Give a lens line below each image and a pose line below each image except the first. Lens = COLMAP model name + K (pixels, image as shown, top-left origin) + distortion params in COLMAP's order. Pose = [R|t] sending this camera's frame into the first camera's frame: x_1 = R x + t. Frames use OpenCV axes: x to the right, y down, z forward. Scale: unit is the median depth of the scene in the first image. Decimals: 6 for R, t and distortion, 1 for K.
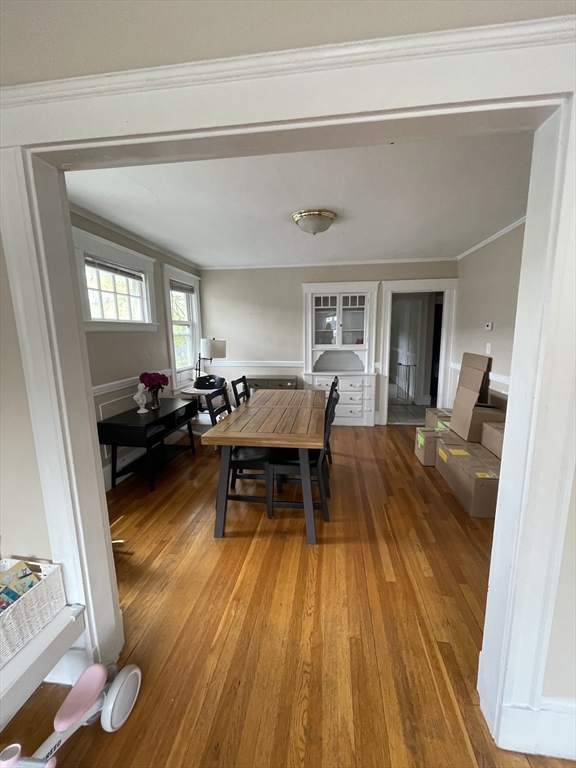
lens RADIAL K [[310.9, 0, 291.8], [0, 310.9, 383.7], [0, 0, 1]] dist [-0.002718, 0.000537]
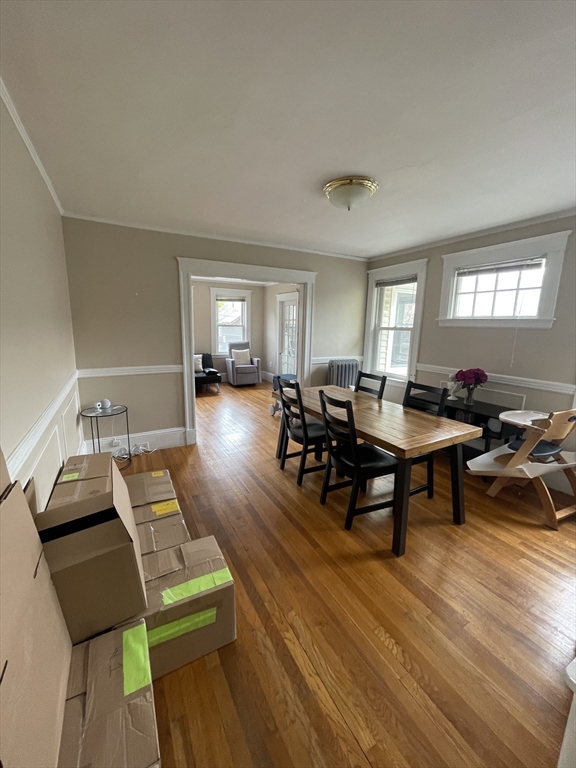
lens RADIAL K [[310.9, 0, 291.8], [0, 310.9, 383.7], [0, 0, 1]] dist [-0.002718, 0.000537]
pose [[-0.797899, 0.106948, -0.593228, 0.596771], [-0.107804, 0.942951, 0.314994, -0.236626], [0.593073, 0.315286, -0.740851, 1.367700]]
